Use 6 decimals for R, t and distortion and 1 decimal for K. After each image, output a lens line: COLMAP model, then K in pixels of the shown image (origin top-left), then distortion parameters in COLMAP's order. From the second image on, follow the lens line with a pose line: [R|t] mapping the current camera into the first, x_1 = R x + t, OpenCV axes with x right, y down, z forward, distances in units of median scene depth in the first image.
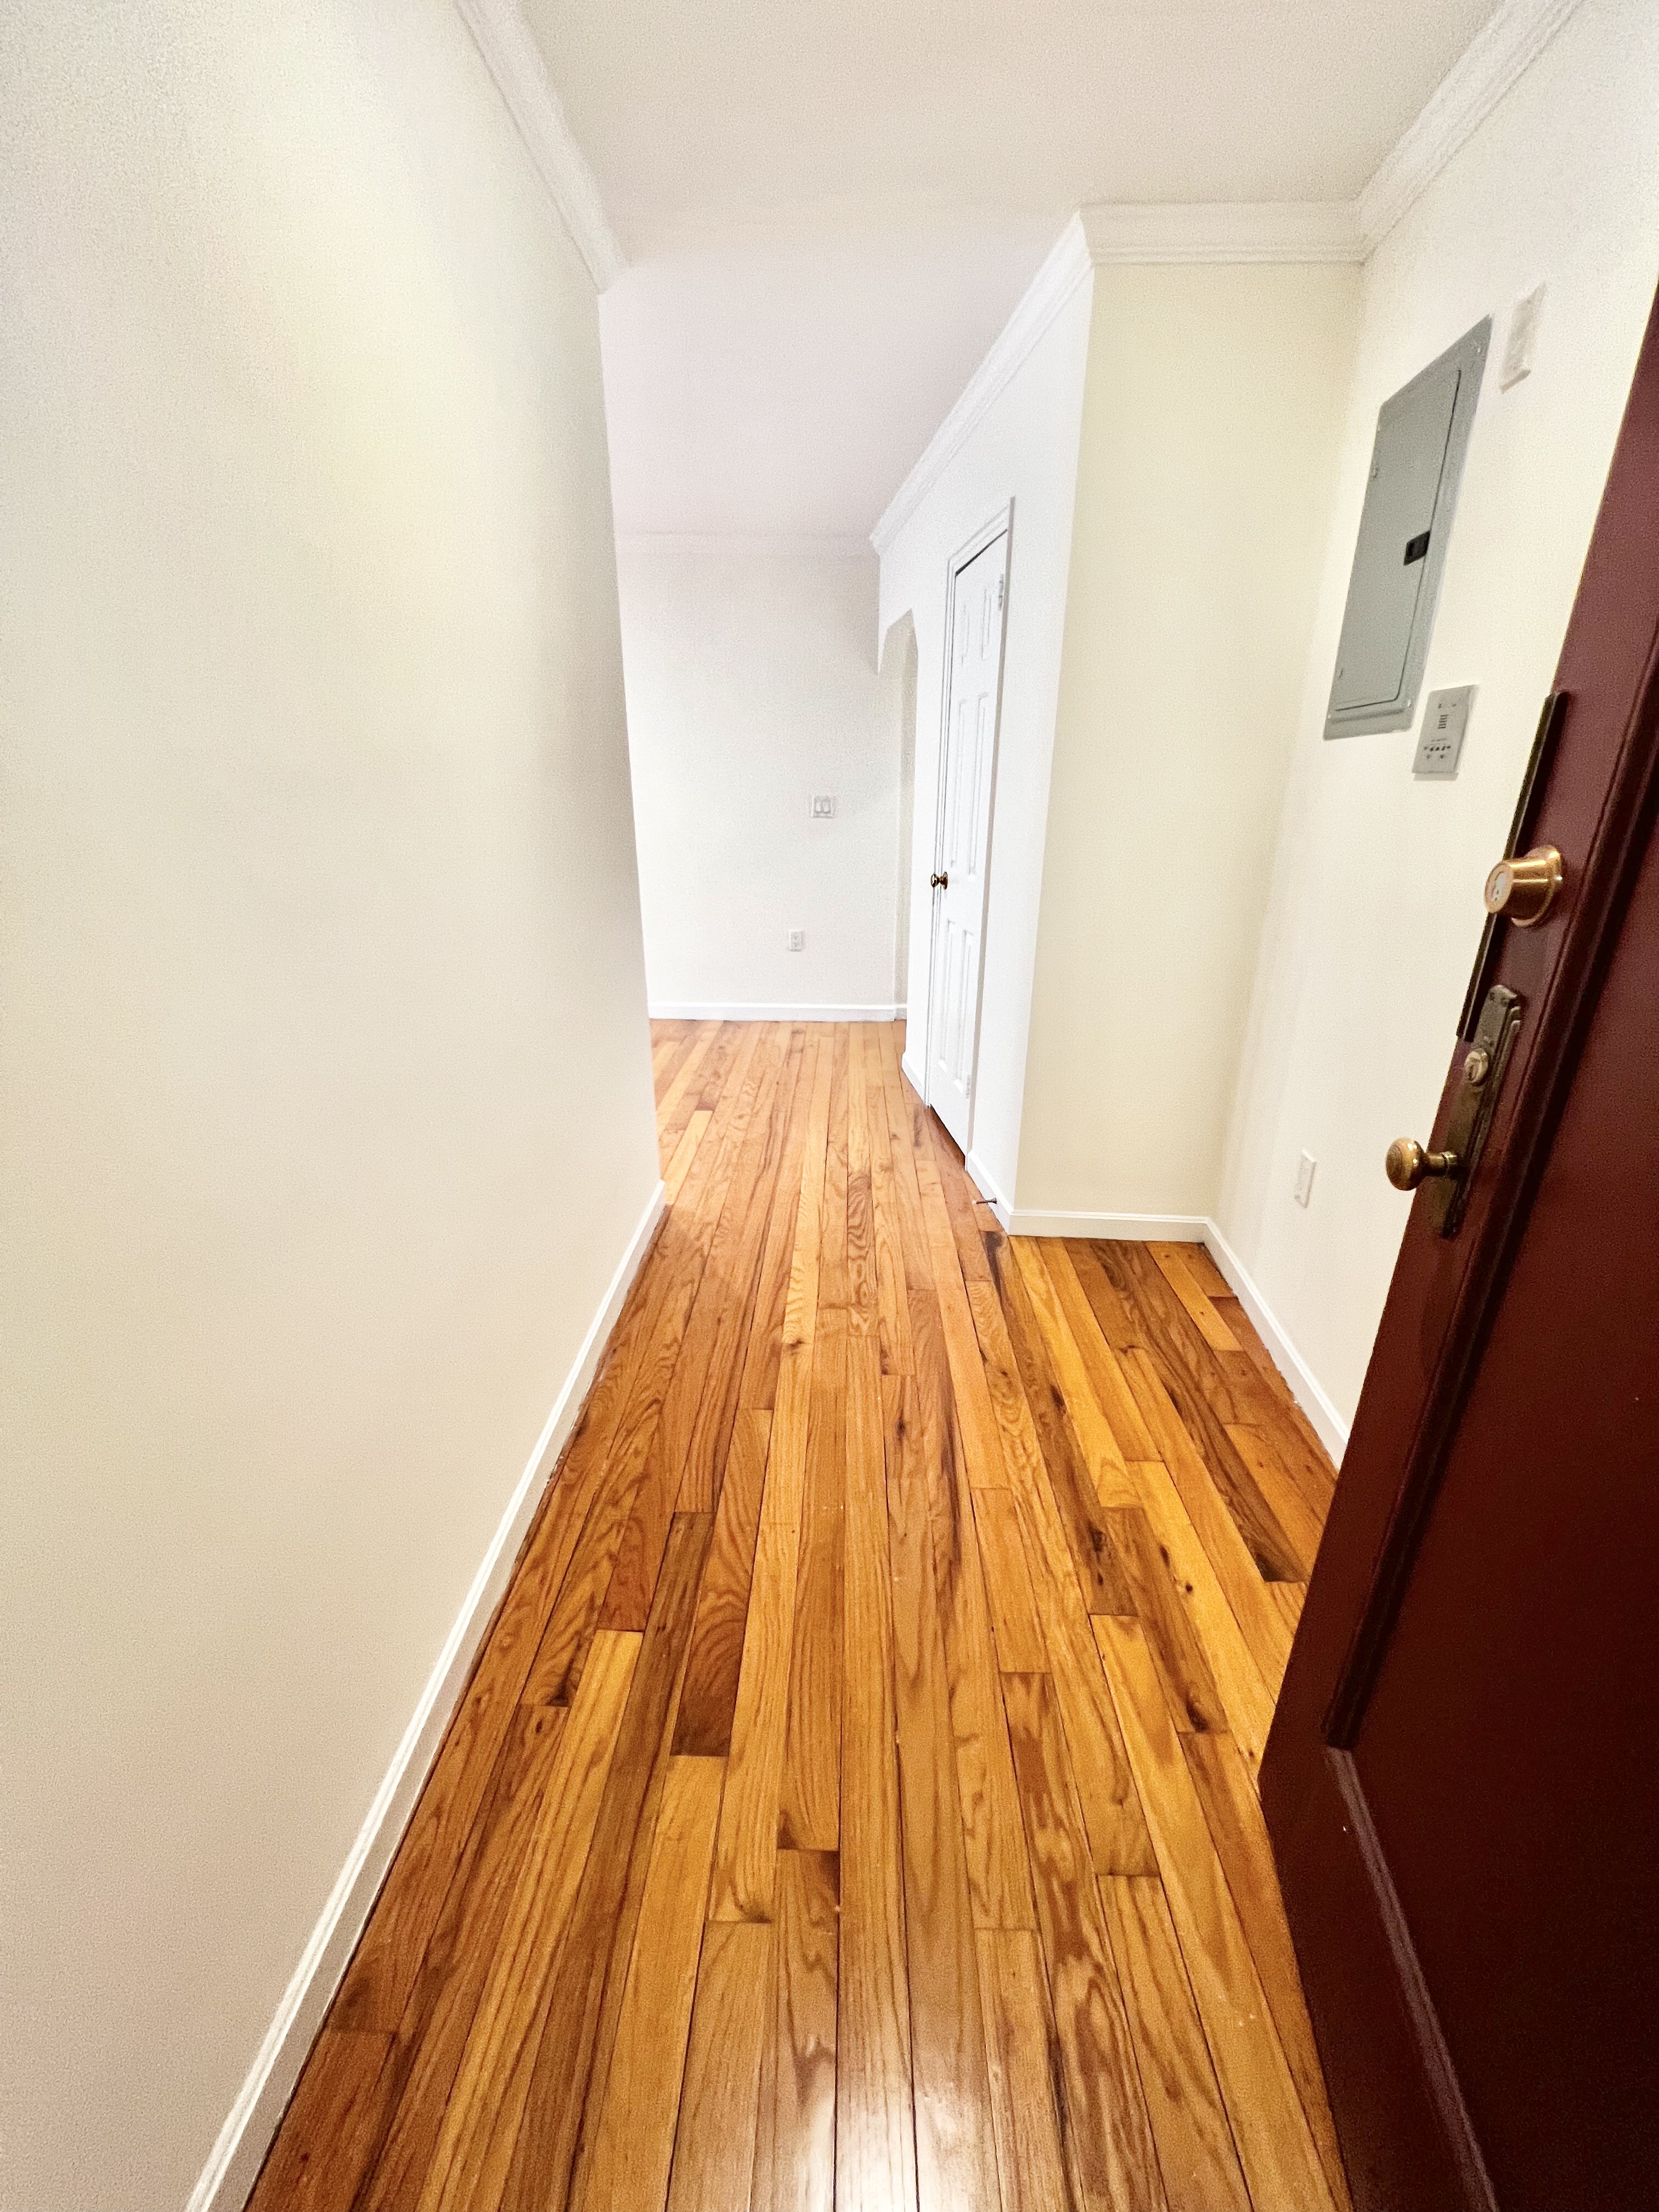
lens RADIAL K [[885.3, 0, 827.4], [0, 885.3, 1106.4], [0, 0, 1]] dist [0.000050, 0.000031]
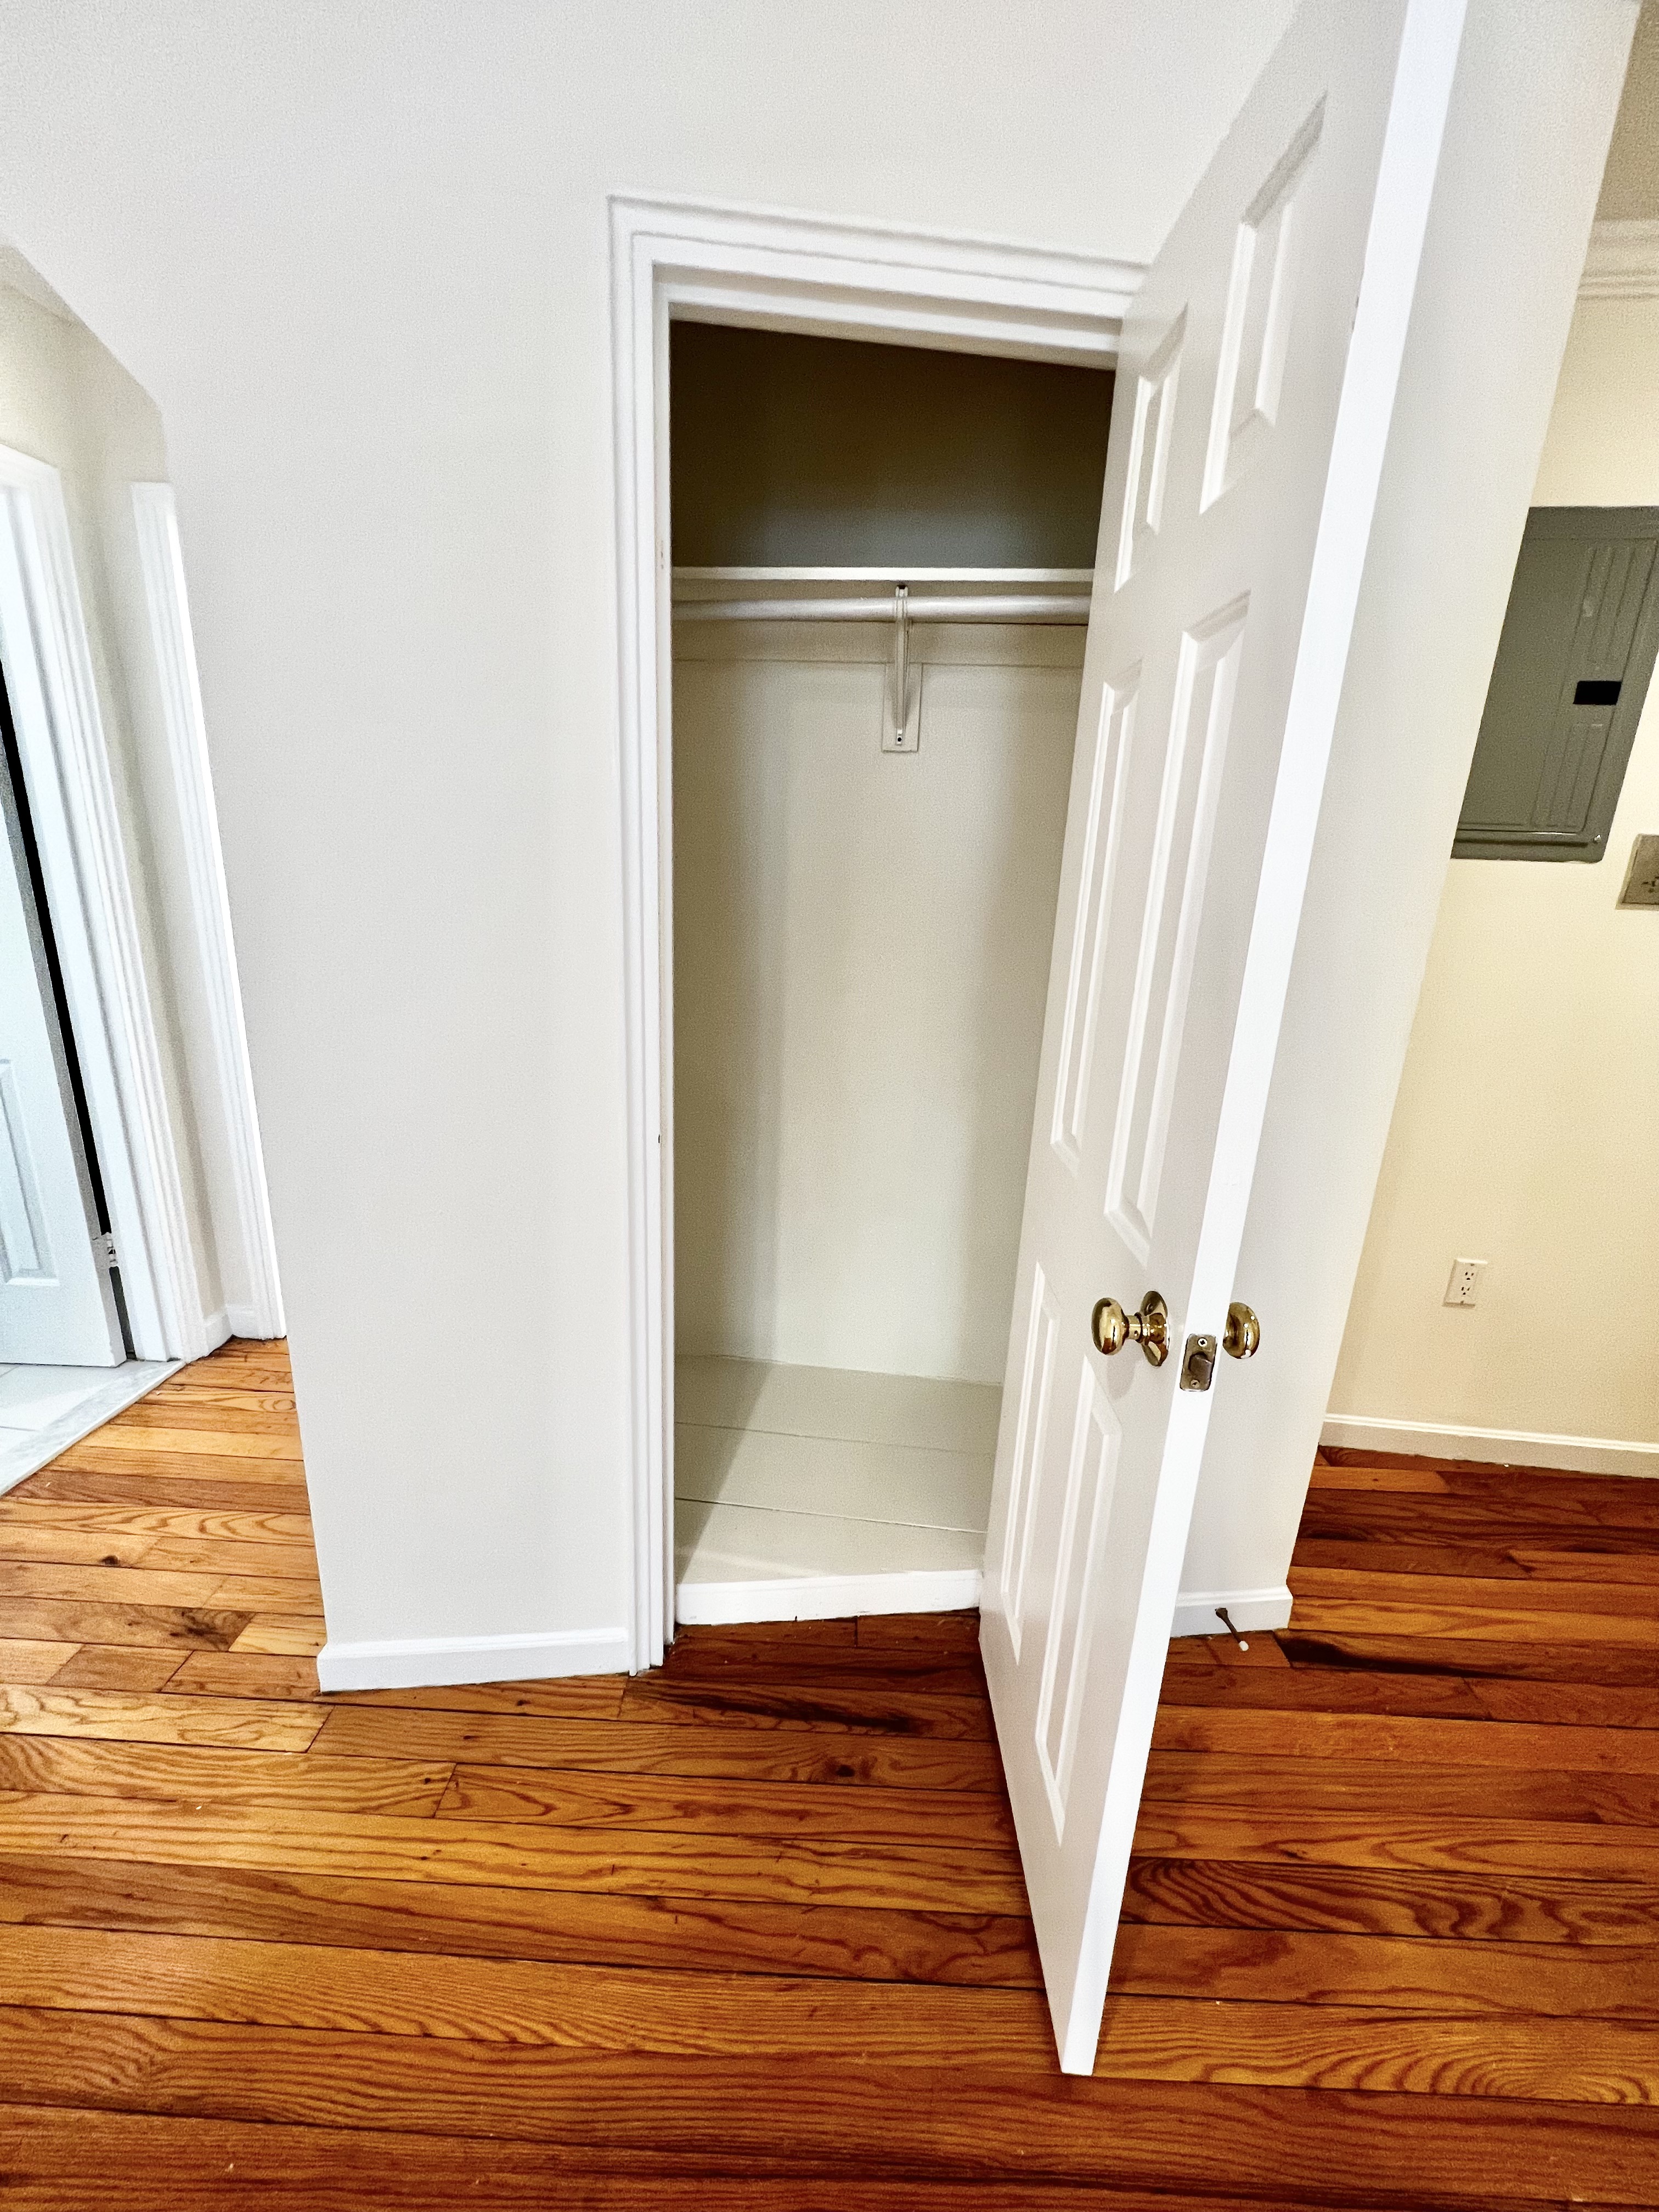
lens RADIAL K [[887.7, 0, 825.4], [0, 887.7, 1107.7], [0, 0, 1]] dist [-0.000062, 0.001259]
pose [[-0.004003, -0.273831, 0.961770, -0.314653], [0.303194, 0.916172, 0.262110, -0.486462], [-0.952920, 0.292652, 0.079356, 1.280401]]
